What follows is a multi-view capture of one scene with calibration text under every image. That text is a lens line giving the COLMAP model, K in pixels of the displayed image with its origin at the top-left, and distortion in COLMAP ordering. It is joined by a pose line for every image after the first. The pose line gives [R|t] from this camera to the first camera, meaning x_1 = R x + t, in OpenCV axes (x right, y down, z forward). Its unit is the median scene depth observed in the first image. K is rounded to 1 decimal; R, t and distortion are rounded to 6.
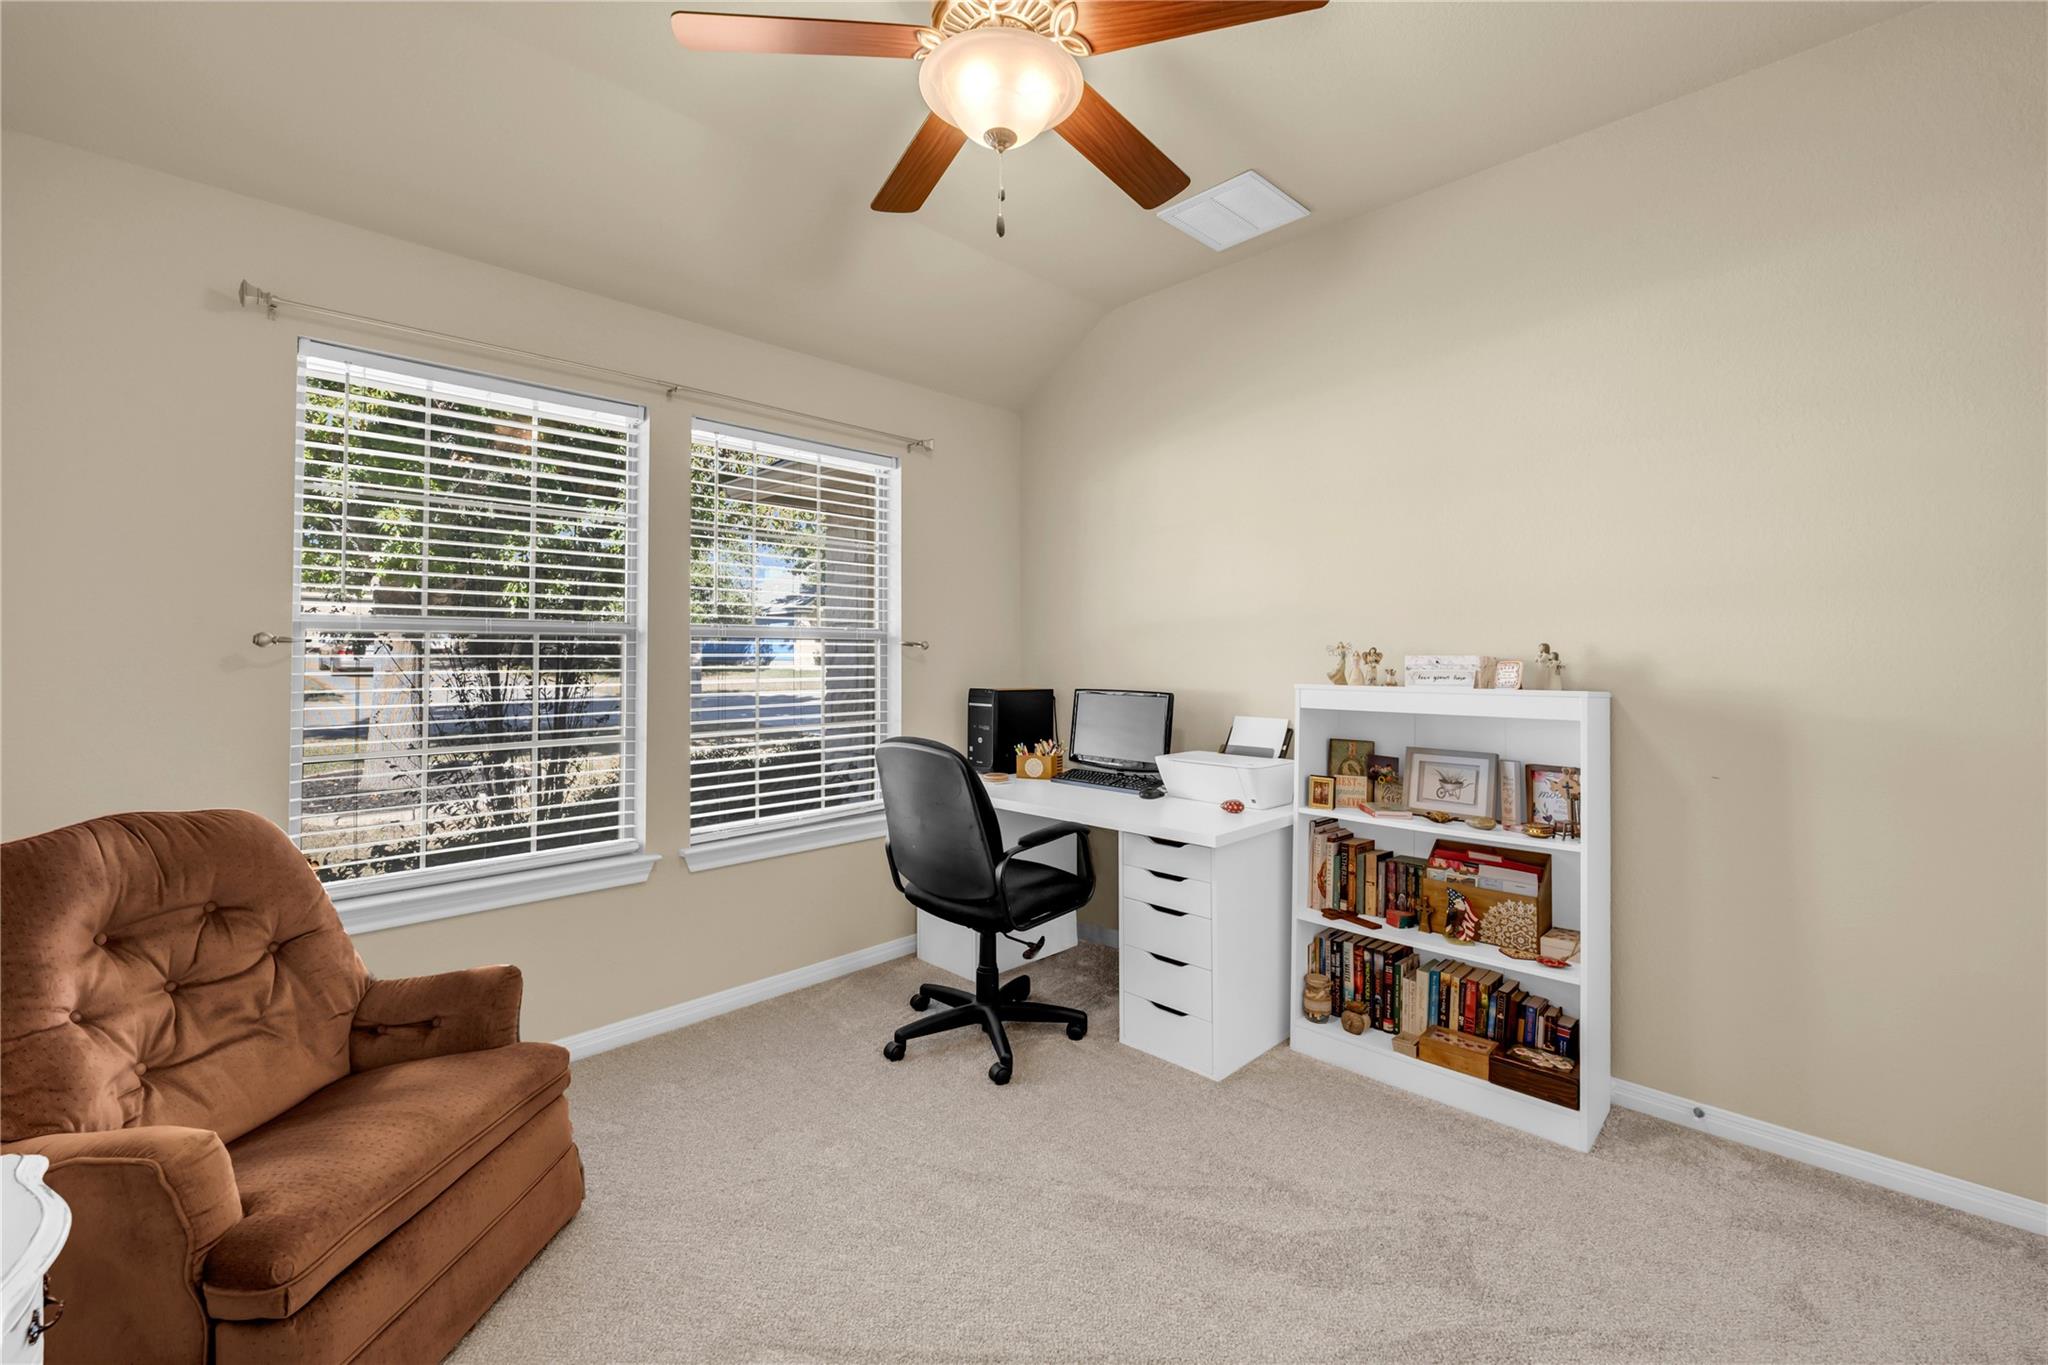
lens RADIAL K [[824.8, 0, 1024.0], [0, 824.8, 682.5], [0, 0, 1]] dist [-0.003384, -0.000423]
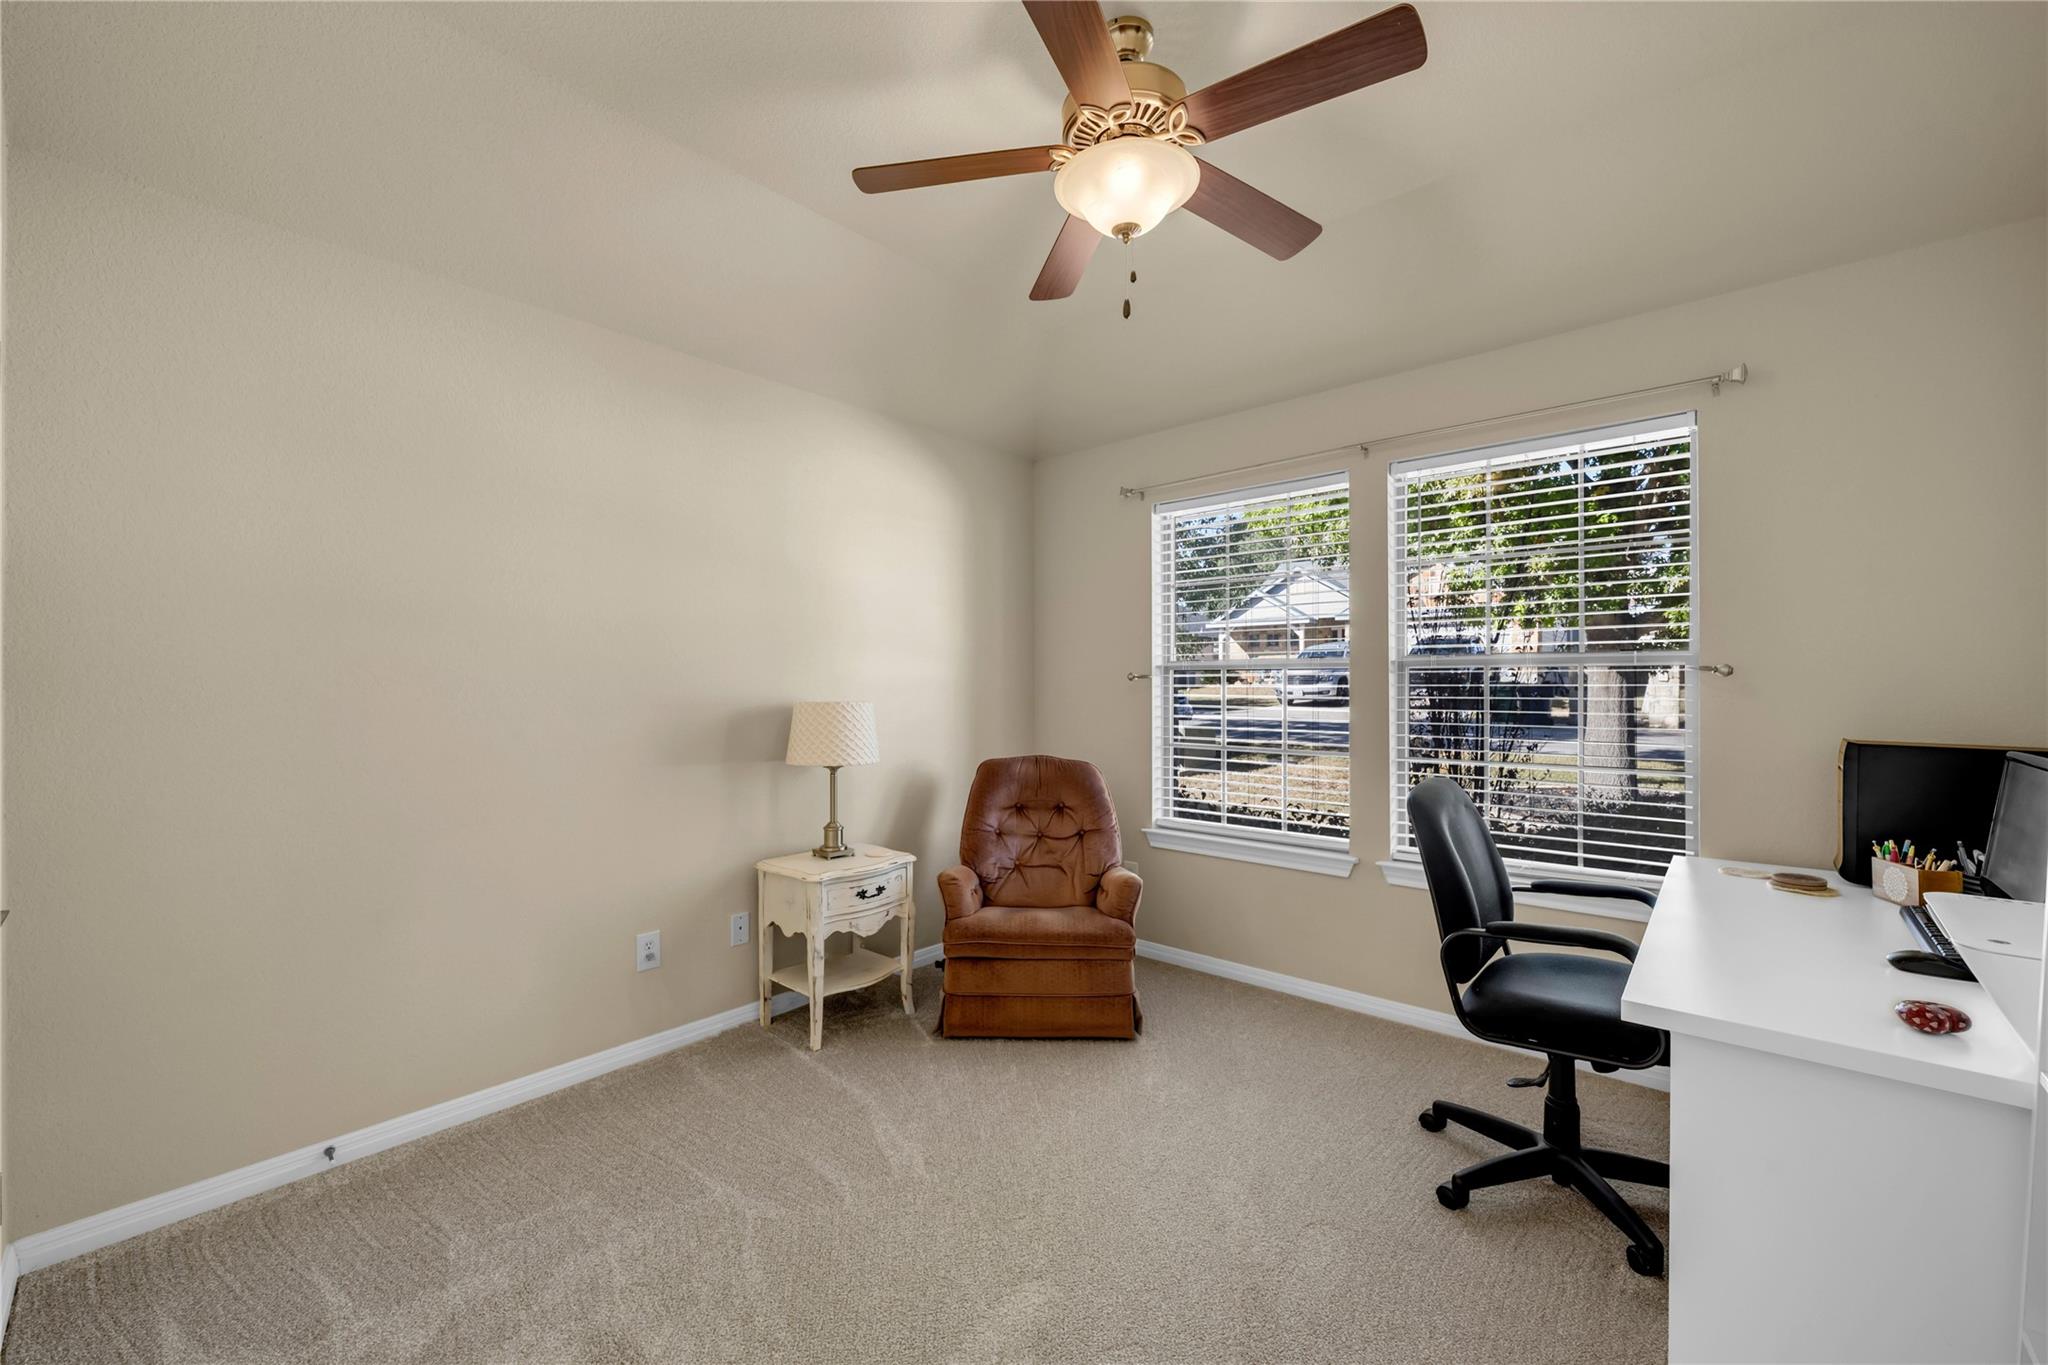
lens RADIAL K [[824.8, 0, 1024.0], [0, 824.8, 682.5], [0, 0, 1]] dist [-0.003384, -0.000423]
pose [[0.032589, -0.009094, -0.999427, 1.081638], [-0.018869, 0.999775, -0.009713, -0.024927], [0.999291, 0.019174, 0.032410, 0.752513]]
